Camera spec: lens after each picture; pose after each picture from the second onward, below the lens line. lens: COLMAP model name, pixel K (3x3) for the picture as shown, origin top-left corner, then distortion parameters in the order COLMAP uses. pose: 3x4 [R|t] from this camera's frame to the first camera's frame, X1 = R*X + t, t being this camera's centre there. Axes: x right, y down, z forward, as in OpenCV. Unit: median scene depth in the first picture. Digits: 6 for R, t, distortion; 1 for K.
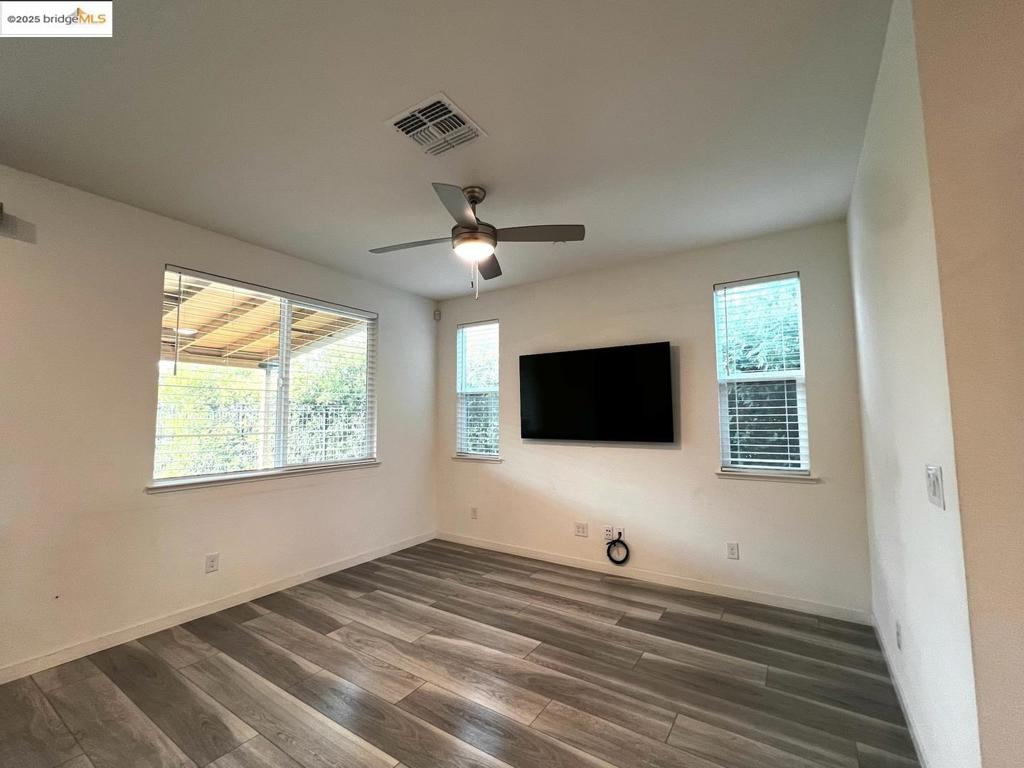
lens RADIAL K [[418.8, 0, 514.2], [0, 418.8, 378.2], [0, 0, 1]] dist [-0.001028, 0.000285]
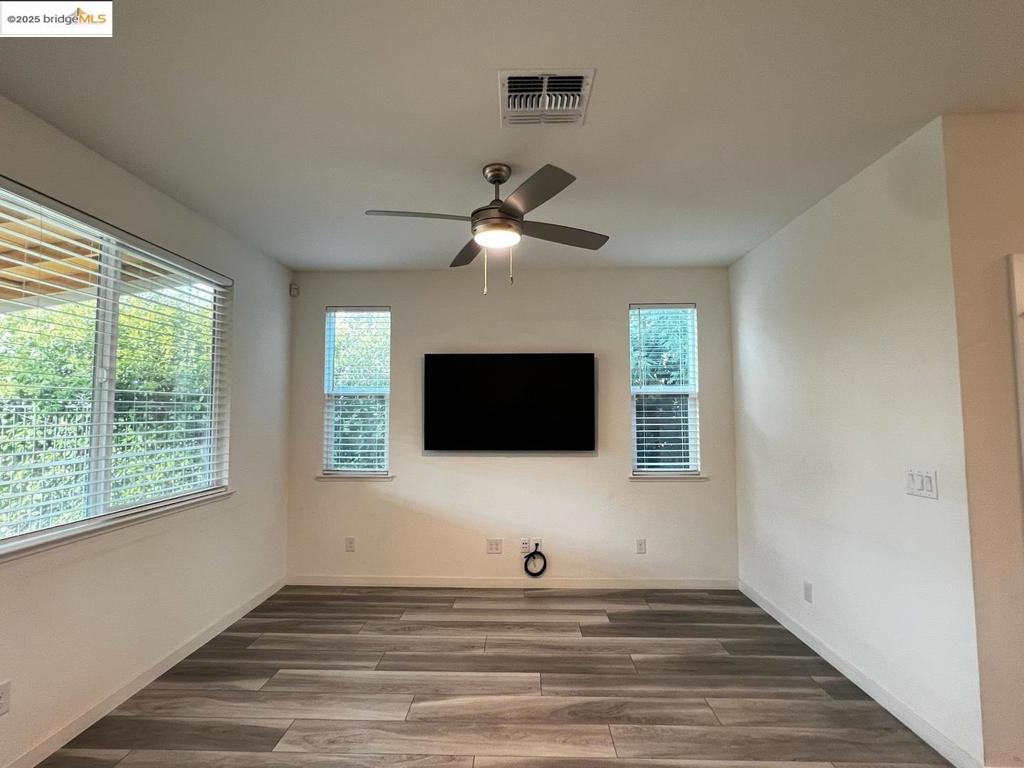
lens RADIAL K [[462.3, 0, 510.9], [0, 462.3, 380.6], [0, 0, 1]] dist [-0.001038, 0.000503]
pose [[0.861324, 0.040067, 0.506473, -0.409398], [-0.049650, 0.998752, 0.005425, -0.016760], [-0.505624, -0.029819, 0.862239, 0.125983]]
